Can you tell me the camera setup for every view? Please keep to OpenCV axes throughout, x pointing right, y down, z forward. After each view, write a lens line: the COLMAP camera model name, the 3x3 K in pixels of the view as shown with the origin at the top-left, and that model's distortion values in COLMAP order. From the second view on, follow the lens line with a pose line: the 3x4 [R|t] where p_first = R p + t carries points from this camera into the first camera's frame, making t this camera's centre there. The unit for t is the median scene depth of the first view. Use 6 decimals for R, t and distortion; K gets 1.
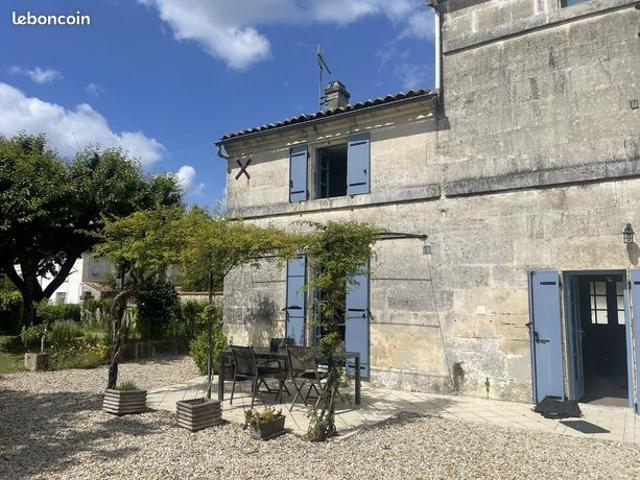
lens RADIAL K [[453.1, 0, 320.3], [0, 453.1, 240.7], [0, 0, 1]] dist [0.042669, -0.013889]
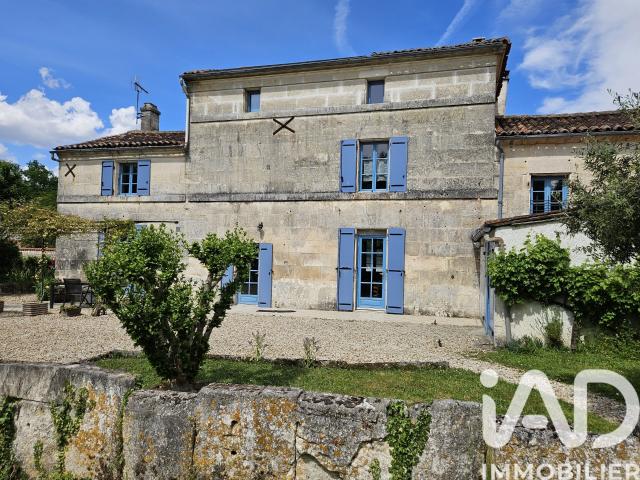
lens RADIAL K [[453.1, 0, 321.7], [0, 453.1, 241.9], [0, 0, 1]] dist [0.042669, -0.013889]
pose [[0.959199, 0.025820, 0.281552, 0.274674], [-0.051827, 0.995005, 0.085319, -0.117755], [-0.277942, -0.096430, 0.955745, -0.946534]]
